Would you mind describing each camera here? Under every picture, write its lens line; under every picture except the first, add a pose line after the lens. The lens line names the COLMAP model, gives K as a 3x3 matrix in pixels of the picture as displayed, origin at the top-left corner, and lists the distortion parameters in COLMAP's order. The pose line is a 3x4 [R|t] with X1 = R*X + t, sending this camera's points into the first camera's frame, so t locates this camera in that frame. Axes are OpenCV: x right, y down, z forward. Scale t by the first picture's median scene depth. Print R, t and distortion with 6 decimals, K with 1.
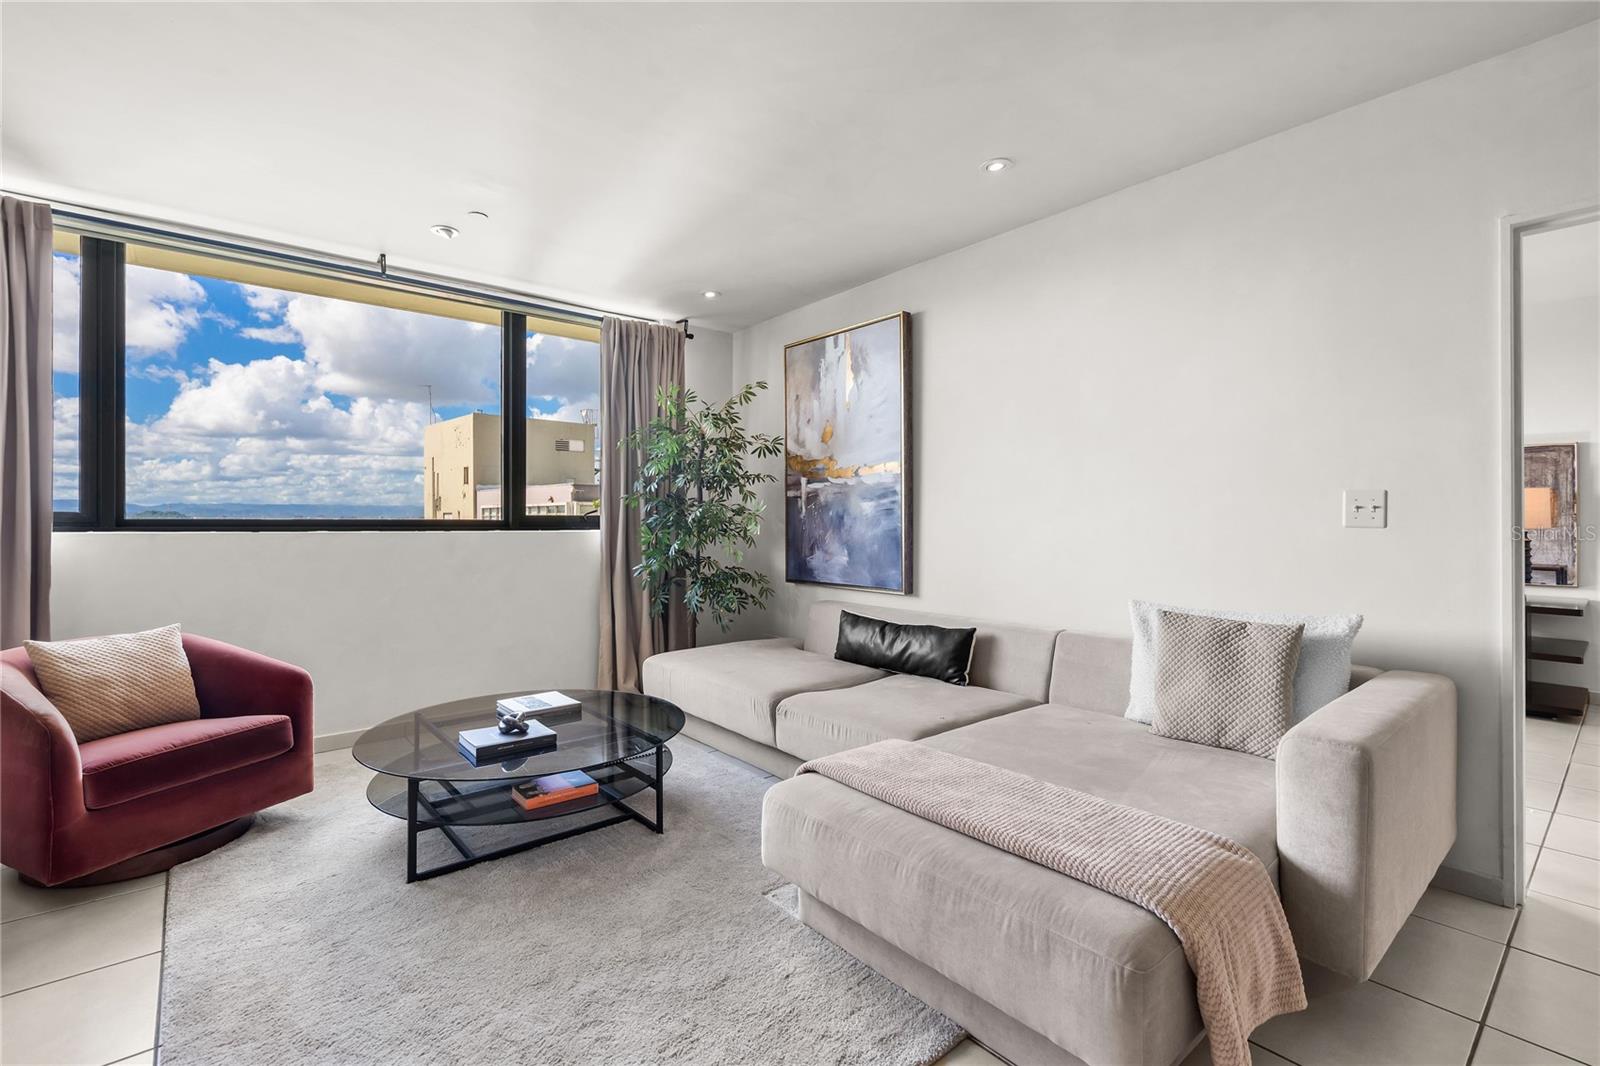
lens RADIAL K [[727.9, 0, 799.7], [0, 727.9, 516.7], [0, 0, 1]] dist [-0.000637, -0.000250]
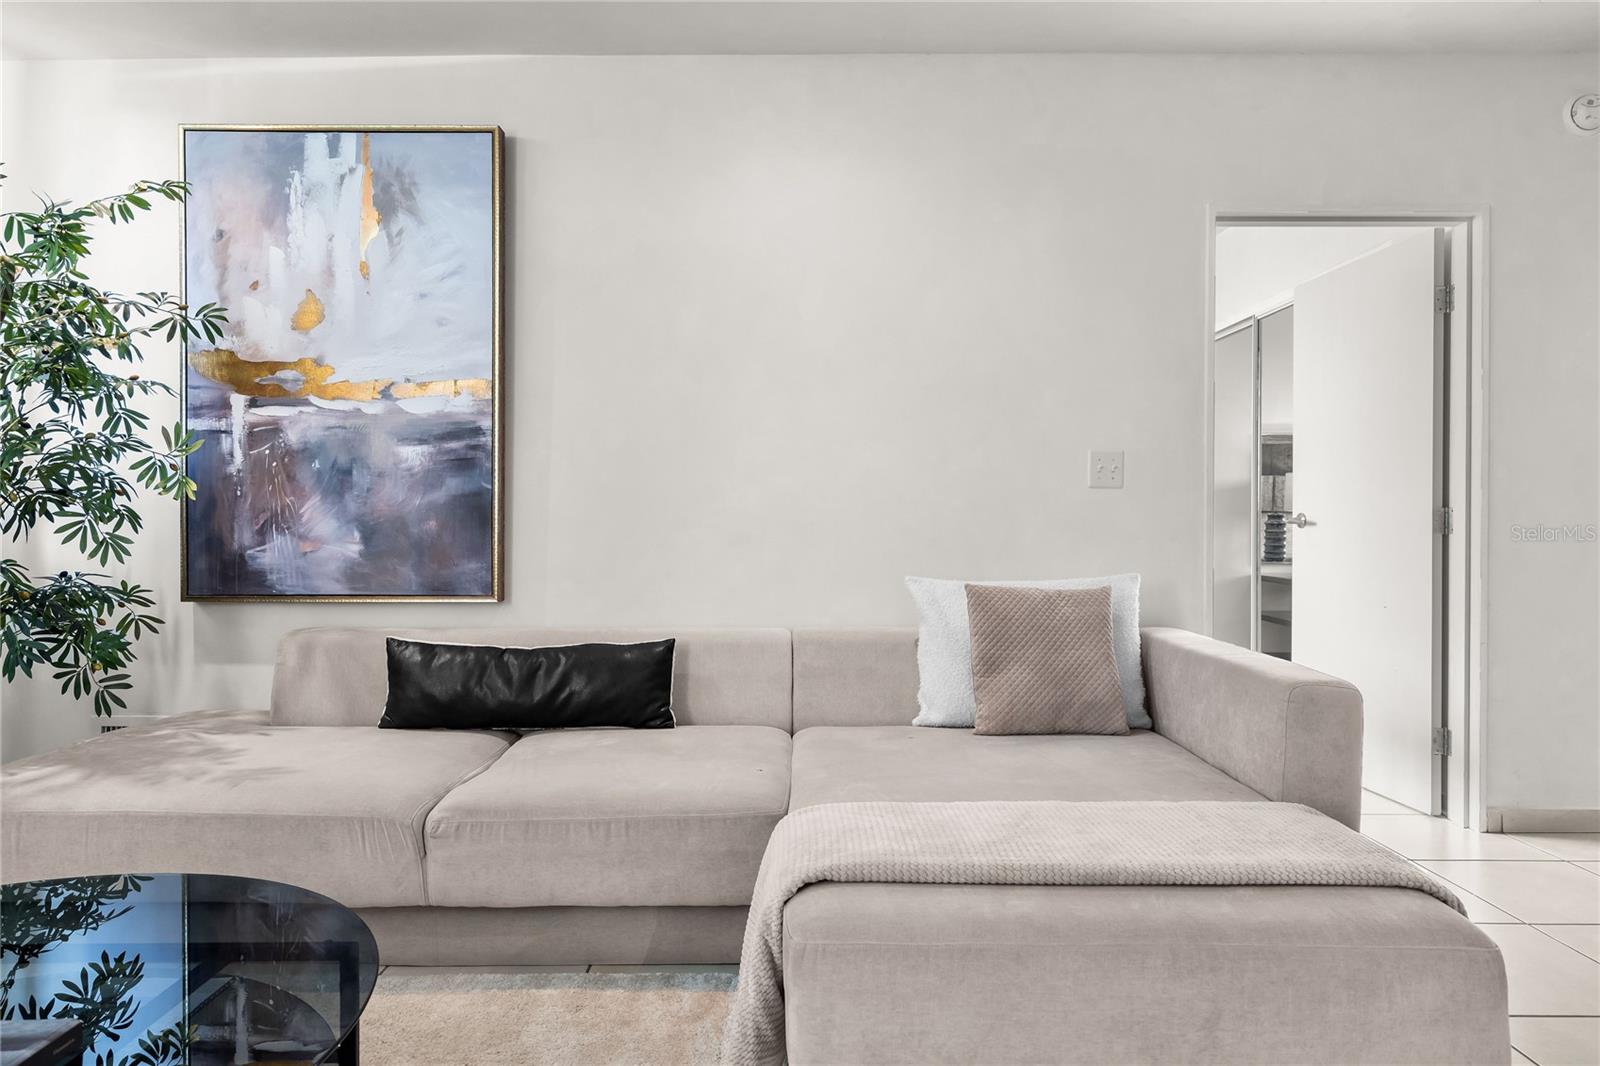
lens RADIAL K [[973.1, 0, 800.0], [0, 973.1, 533.0], [0, 0, 1]] dist [0.000903, 0.000532]
pose [[0.639390, -0.004096, 0.768871, -0.289697], [-0.005654, 0.999934, 0.010029, 0.037518], [-0.768862, -0.010759, 0.639325, 0.274504]]
